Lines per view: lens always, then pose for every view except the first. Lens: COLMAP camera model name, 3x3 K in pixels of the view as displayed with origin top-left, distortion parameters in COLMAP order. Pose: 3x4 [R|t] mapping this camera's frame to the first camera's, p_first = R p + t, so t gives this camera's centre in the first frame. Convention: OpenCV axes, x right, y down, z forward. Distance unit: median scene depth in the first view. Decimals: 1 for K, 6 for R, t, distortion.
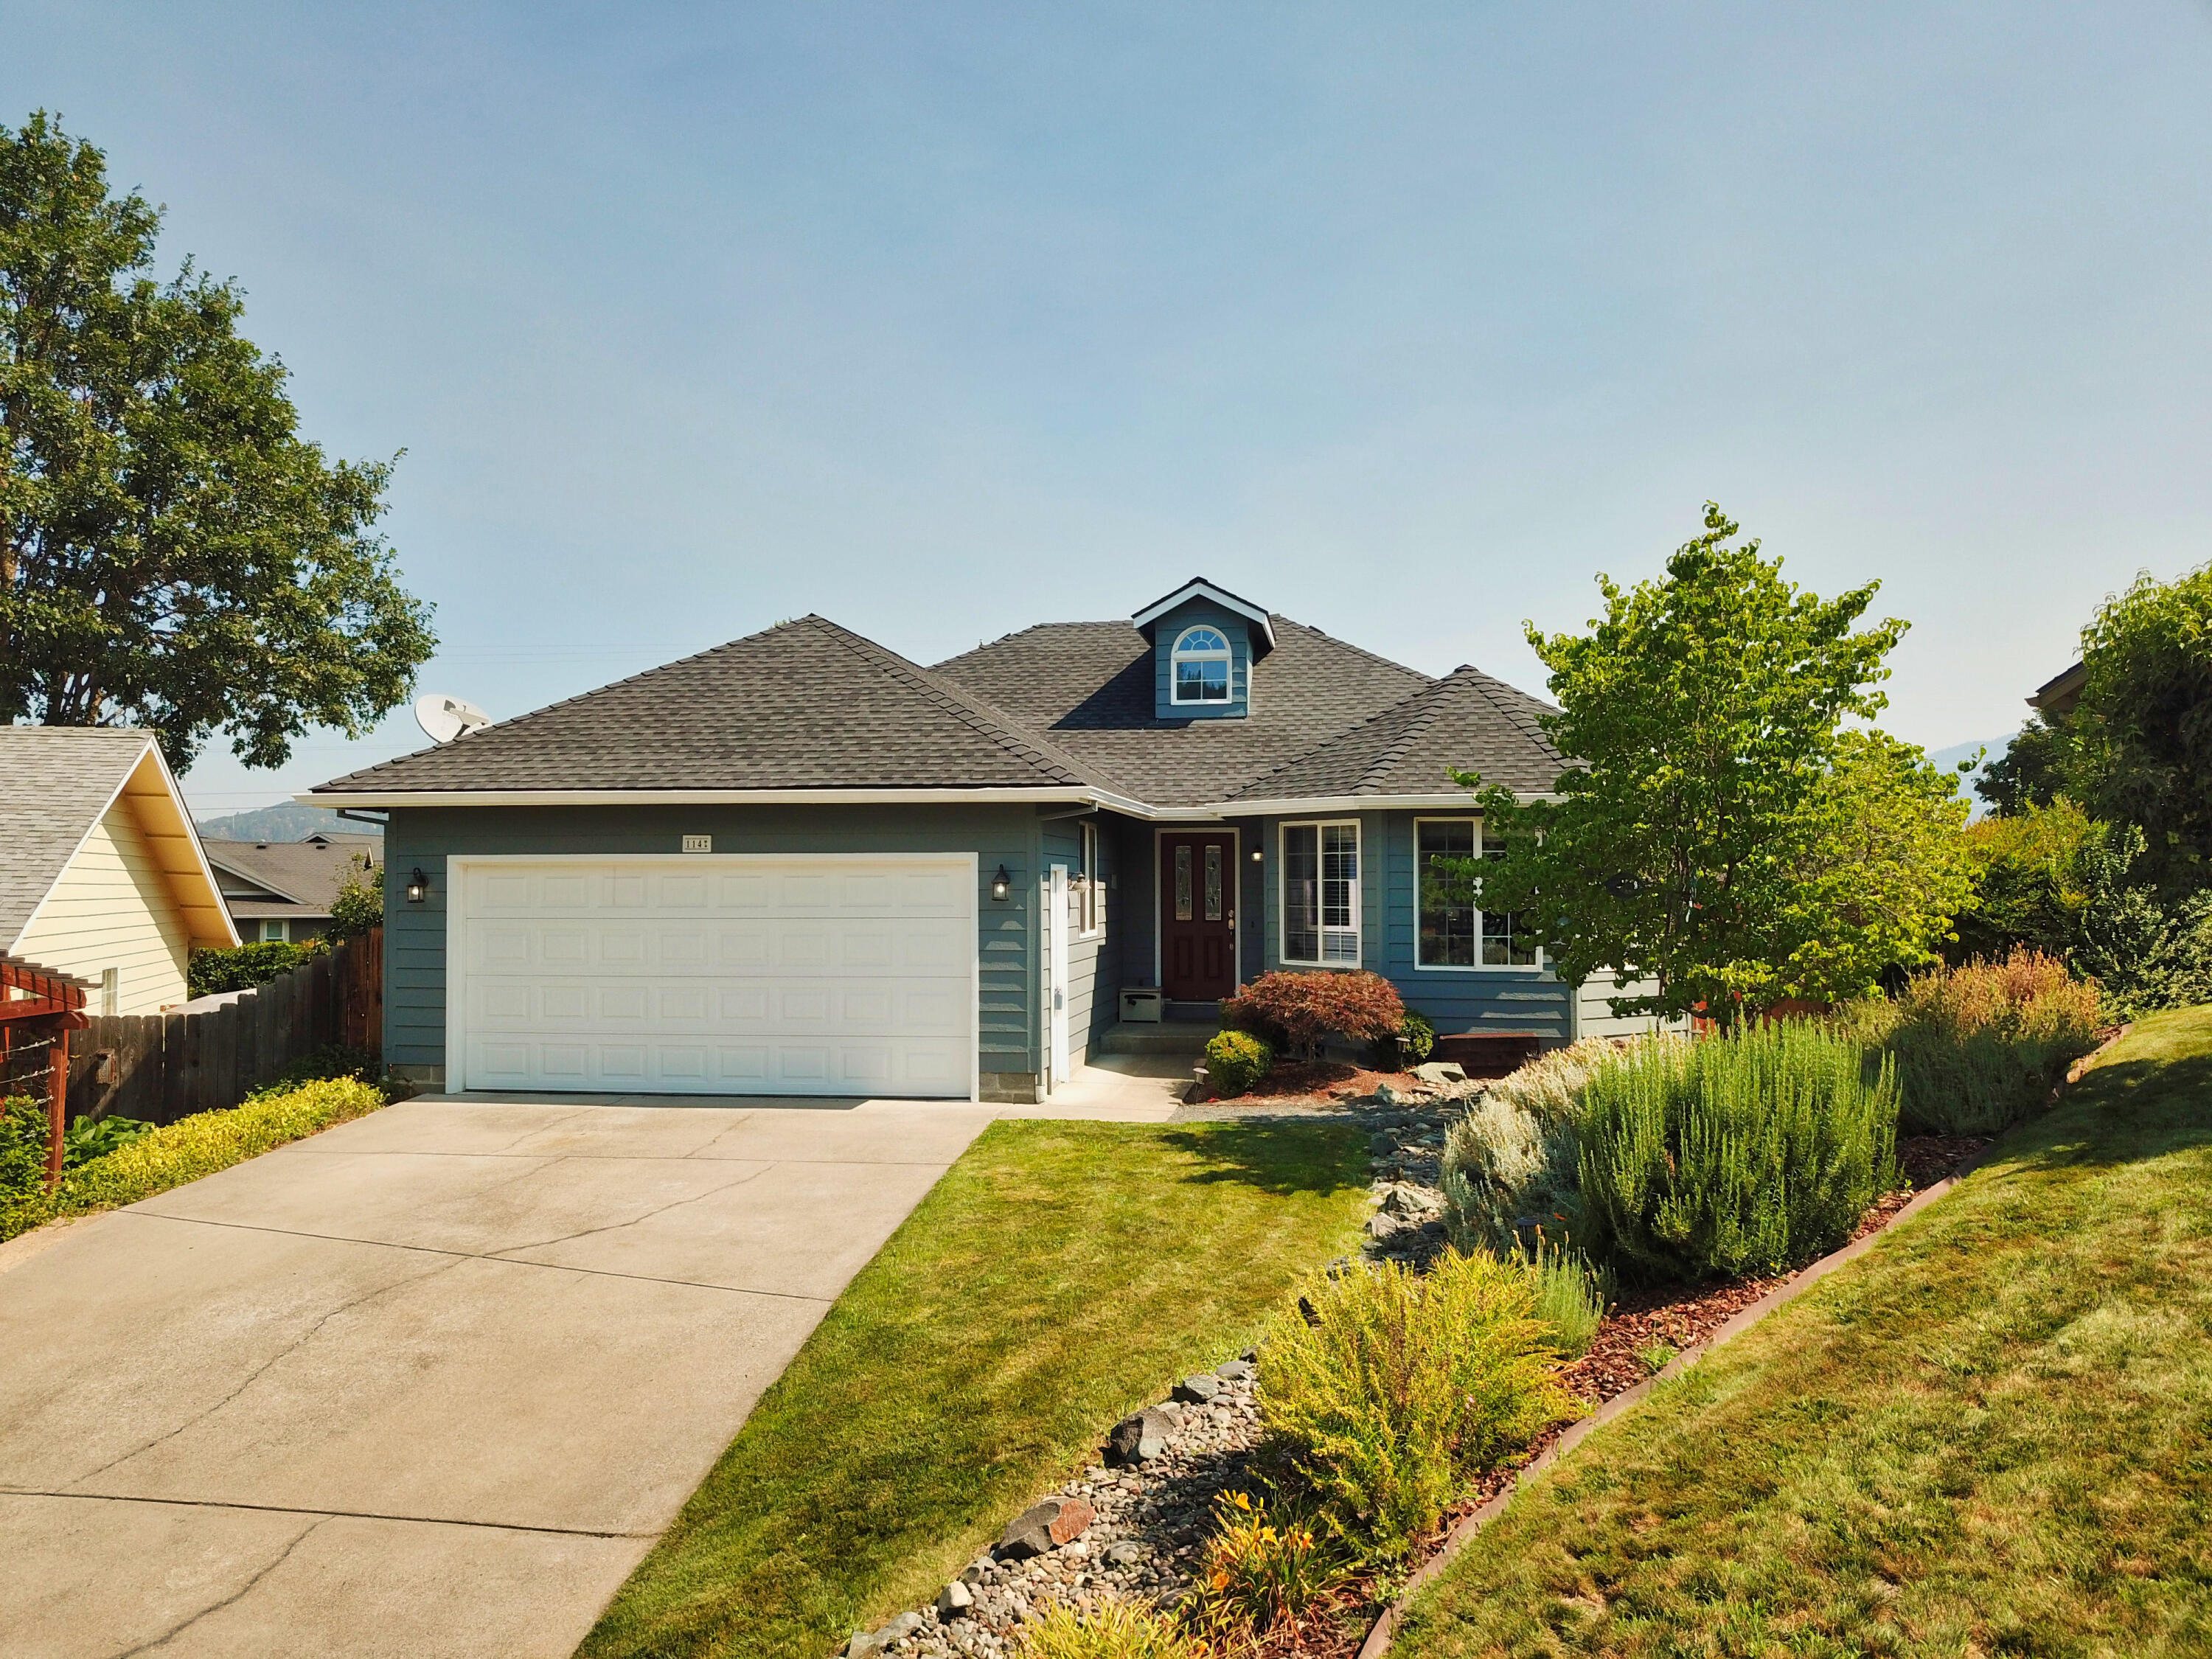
lens RADIAL K [[1732.6, 0, 1096.2], [0, 1732.6, 840.6], [0, 0, 1]] dist [0.007890, -0.008429]
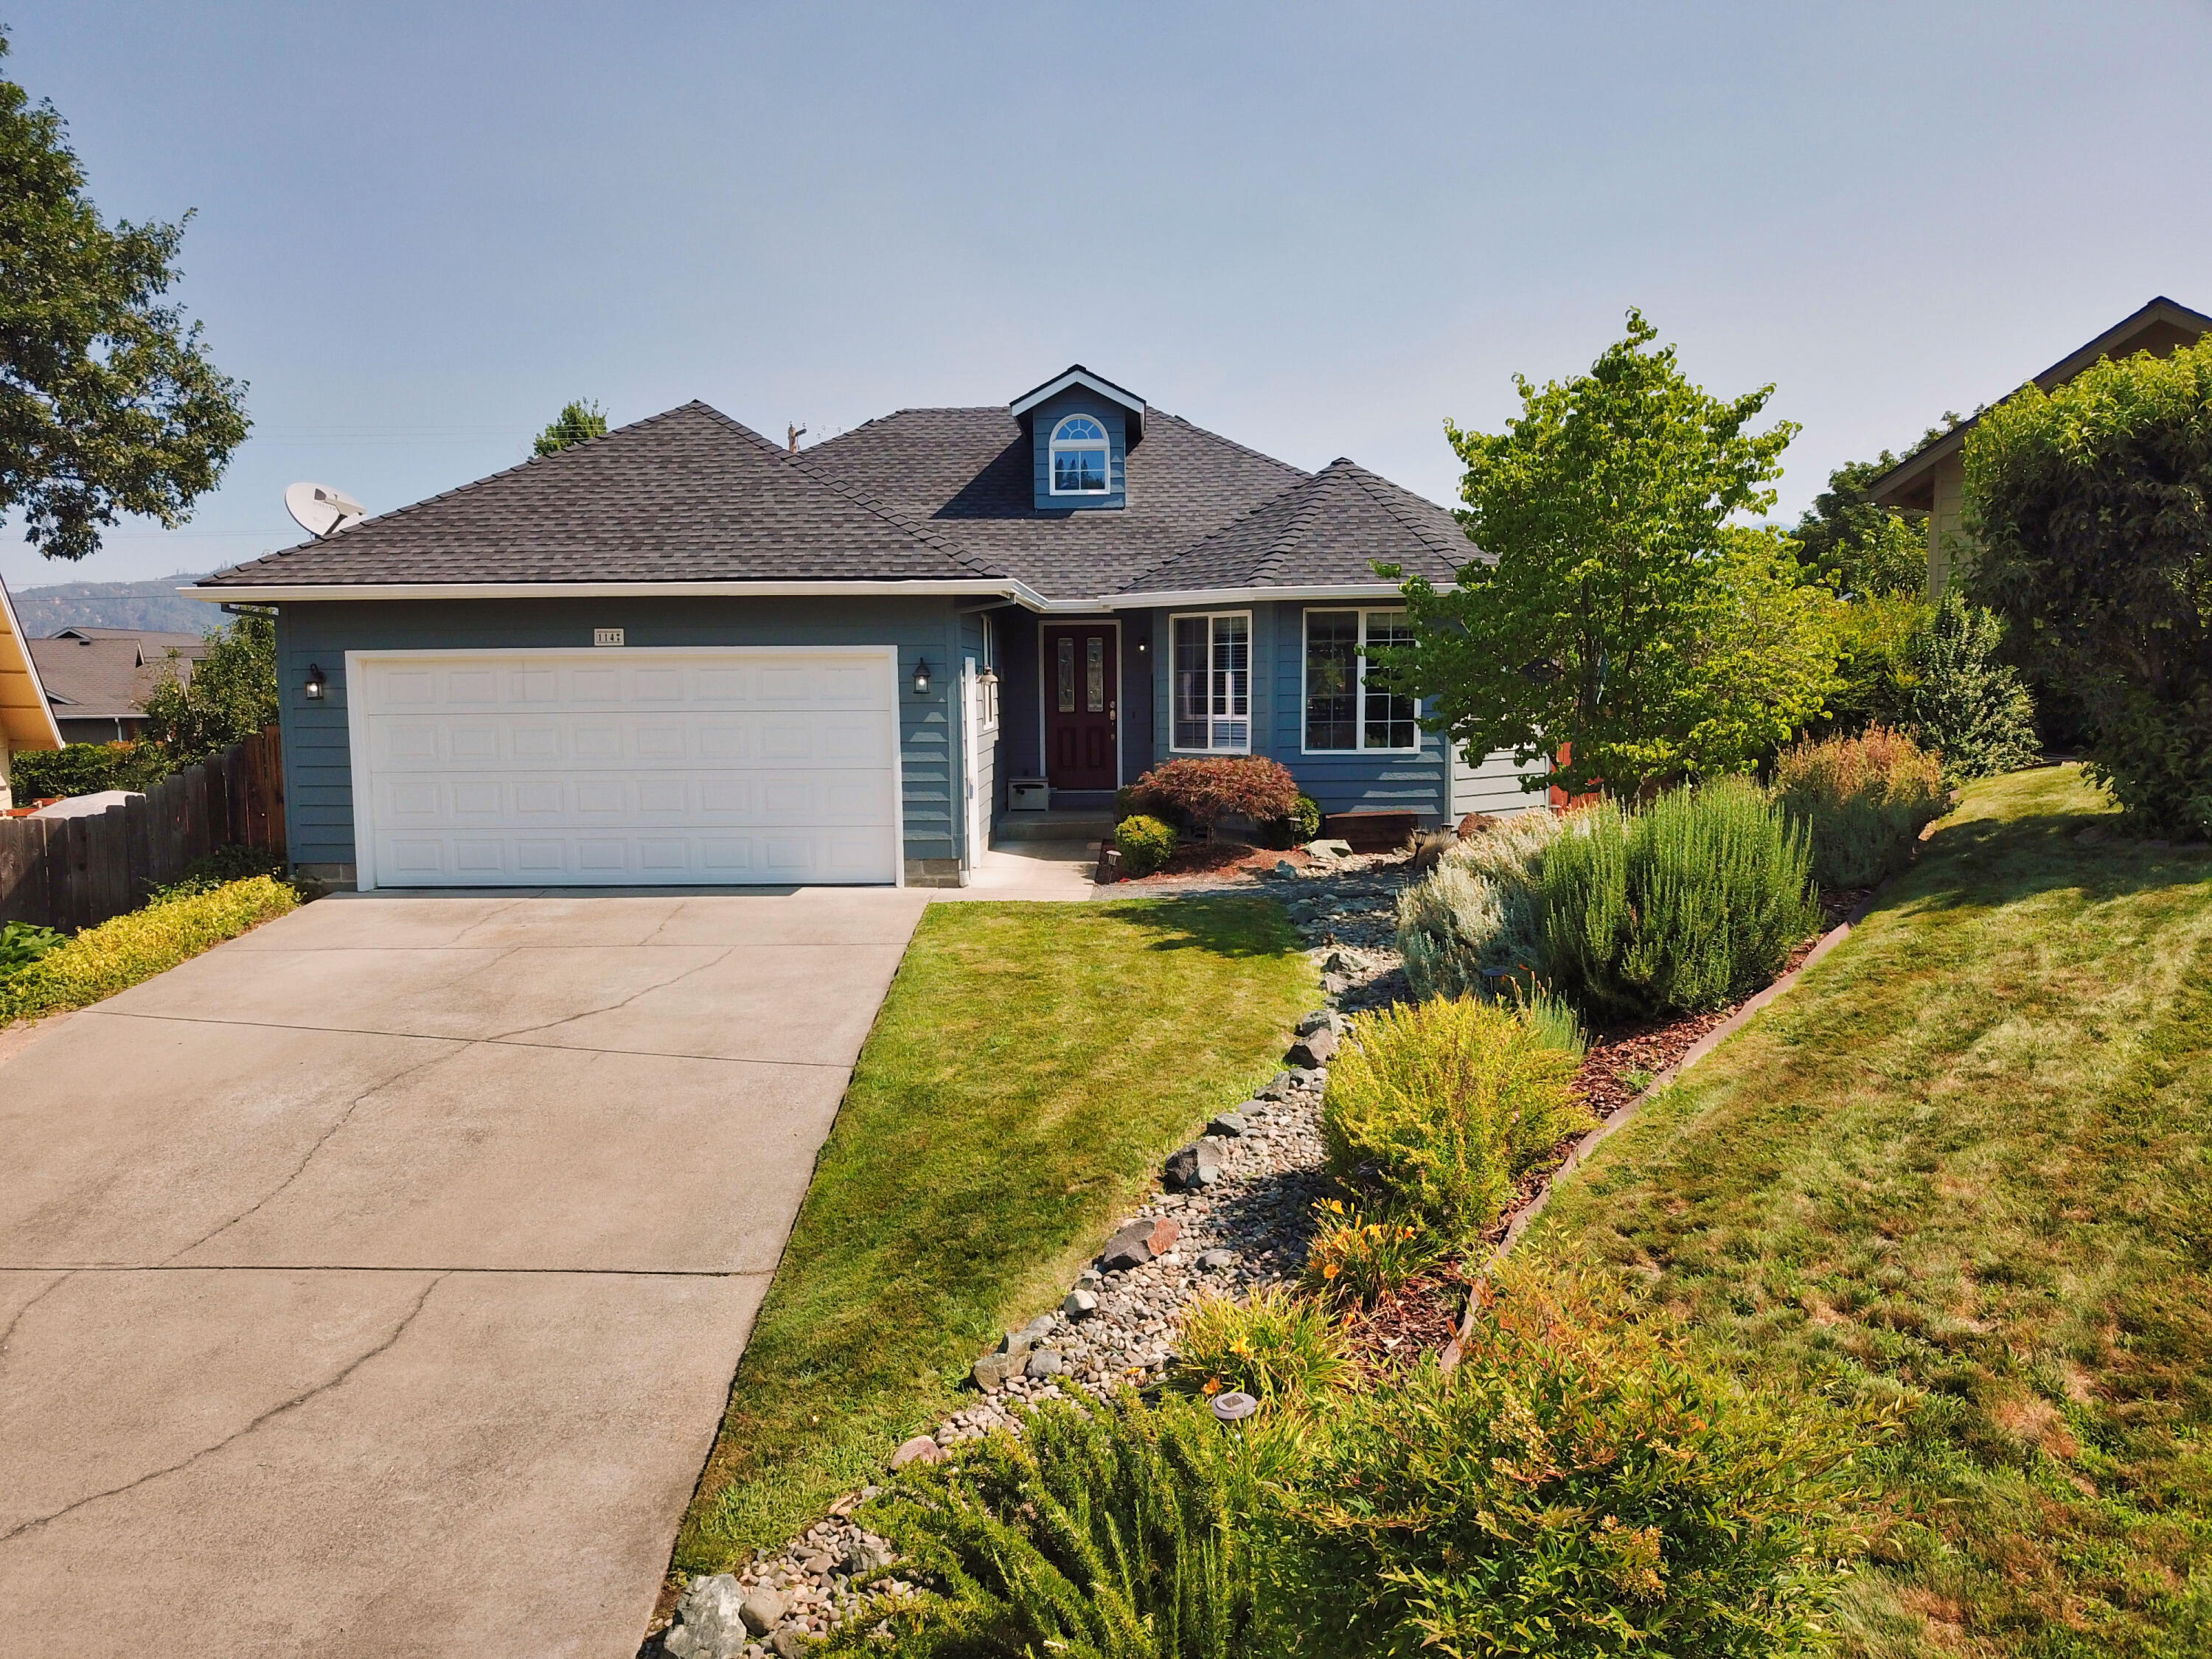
lens RADIAL K [[1732.6, 0, 1100.9], [0, 1732.6, 855.6], [0, 0, 1]] dist [0.007890, -0.008429]
pose [[0.991853, -0.021998, 0.125473, -0.104199], [0.005655, 0.991610, 0.129140, -0.001031], [-0.127261, -0.127378, 0.983656, -0.043818]]
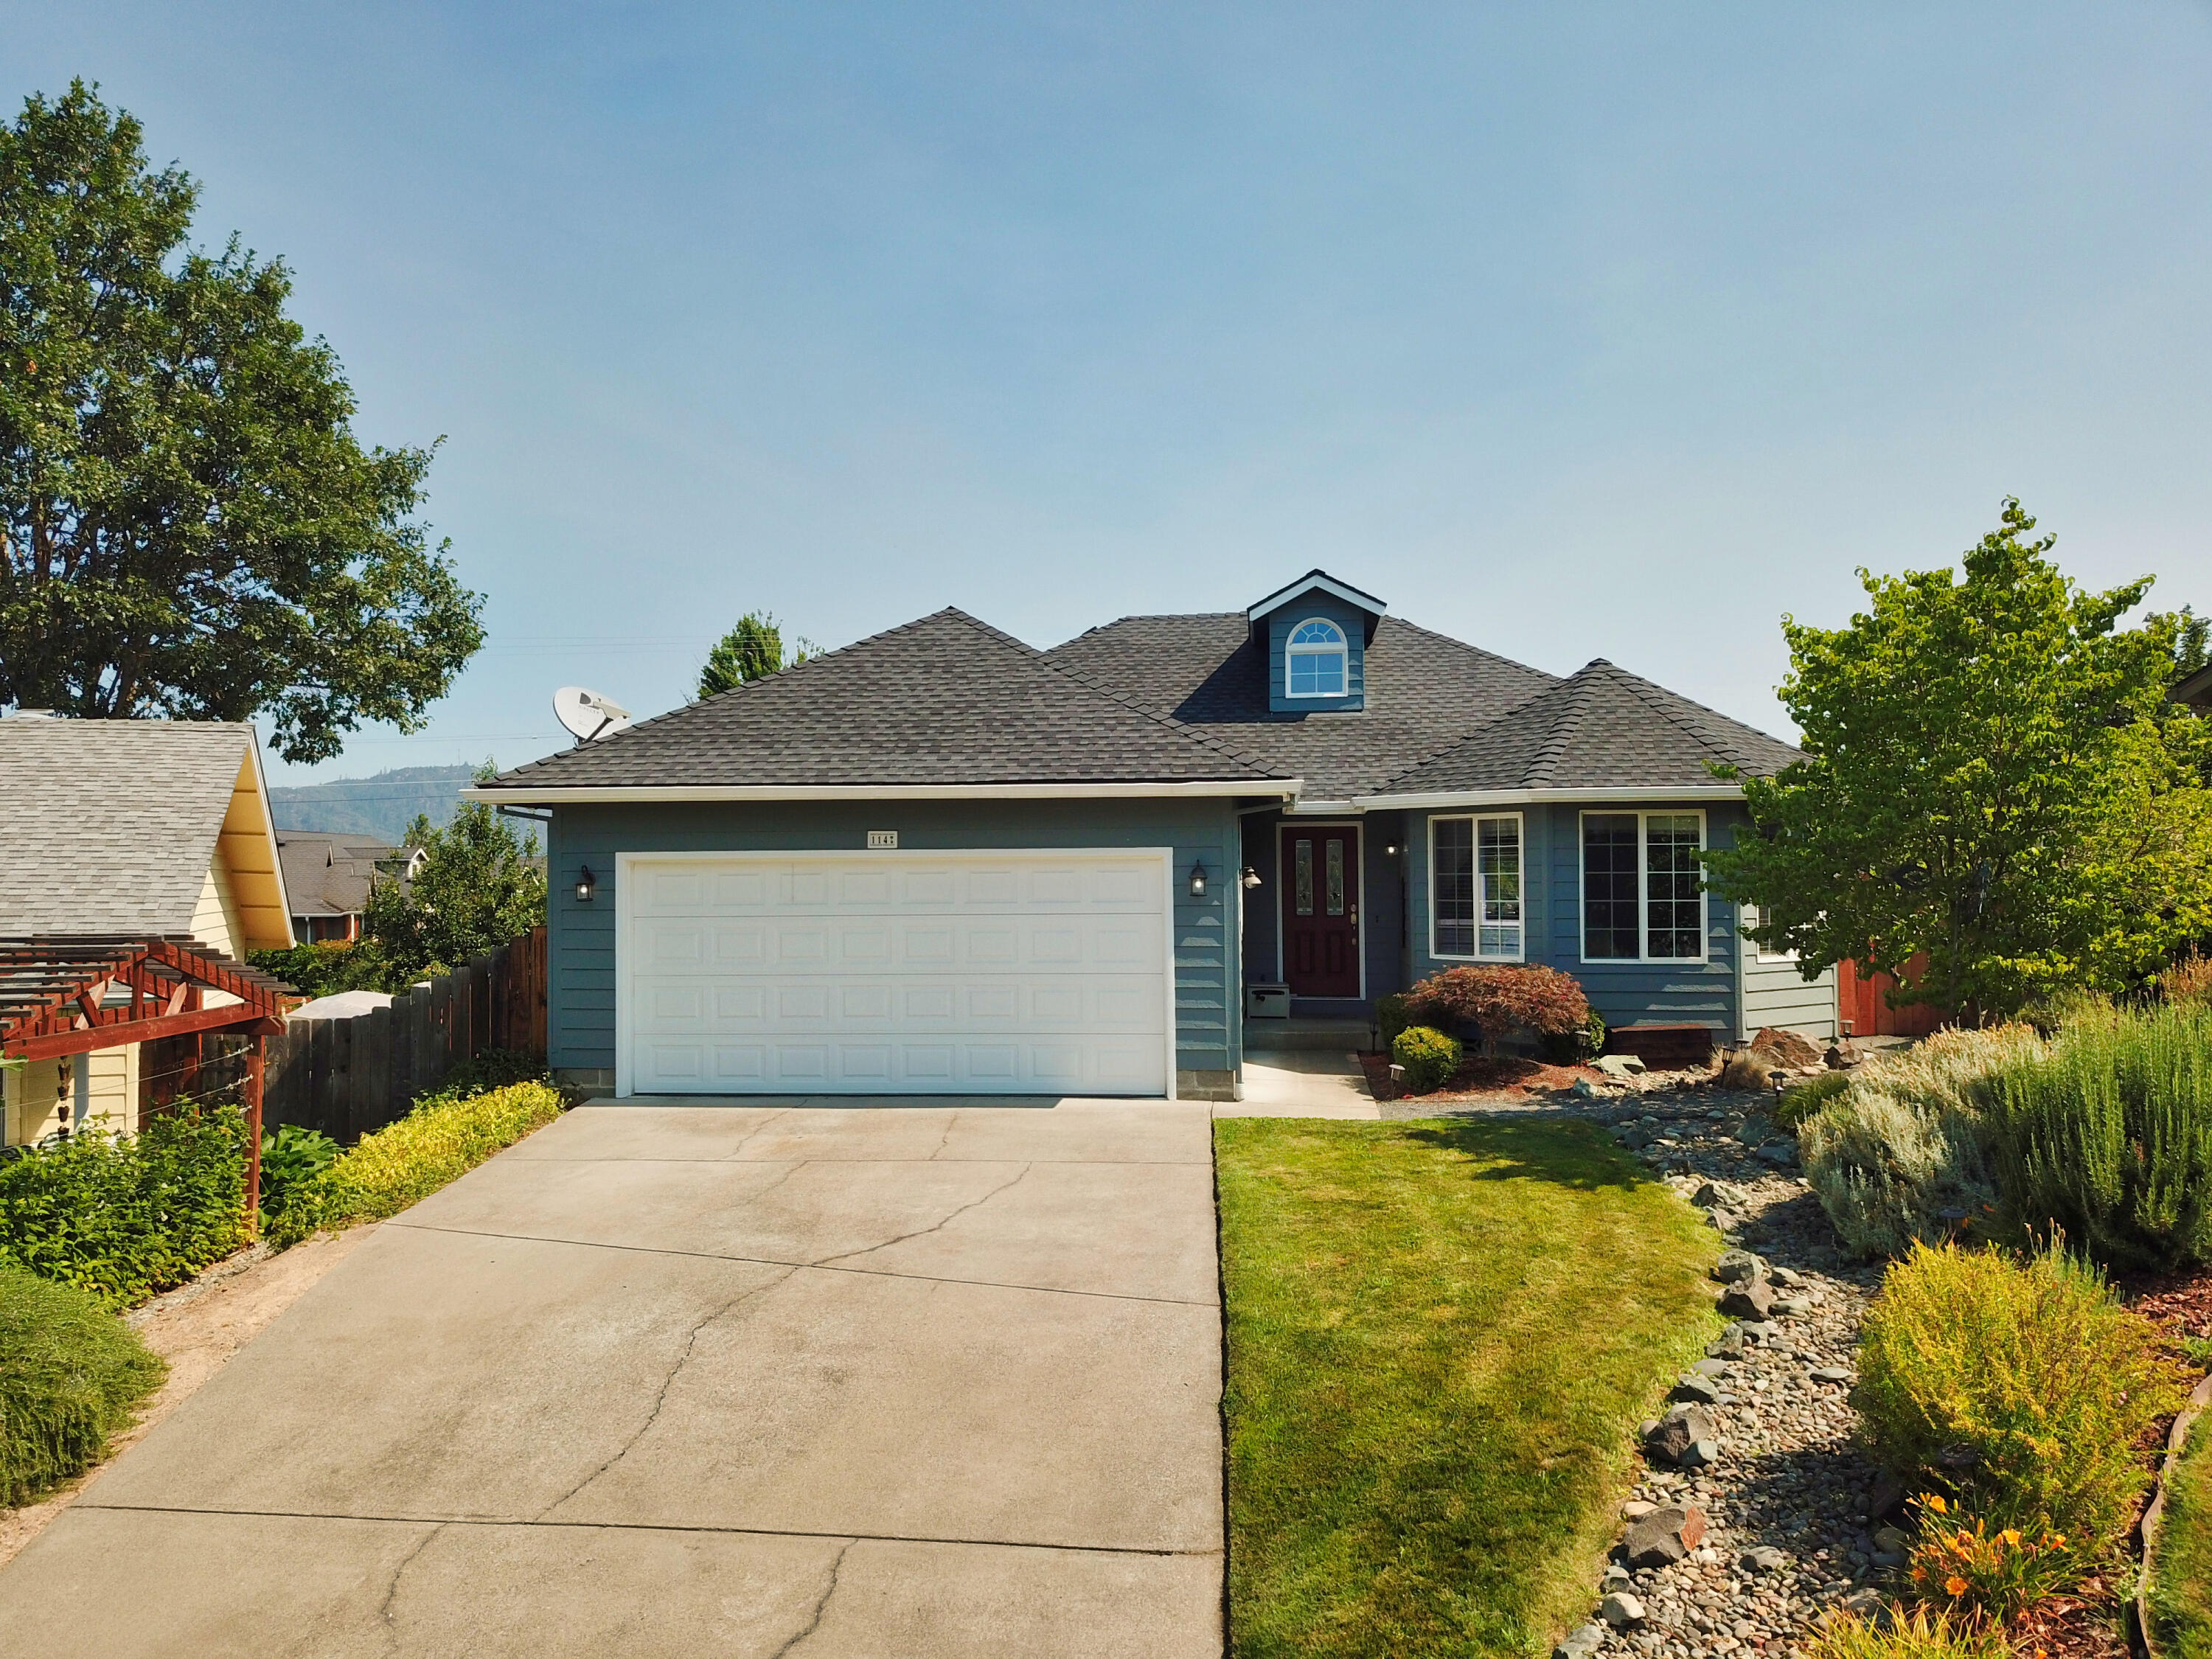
lens RADIAL K [[1732.6, 0, 1088.6], [0, 1732.6, 841.5], [0, 0, 1]] dist [0.007890, -0.008429]
pose [[0.998565, -0.003808, 0.053415, -0.220916], [0.003609, 0.999986, 0.003813, -0.000630], [-0.053429, -0.003615, 0.998565, 0.020725]]
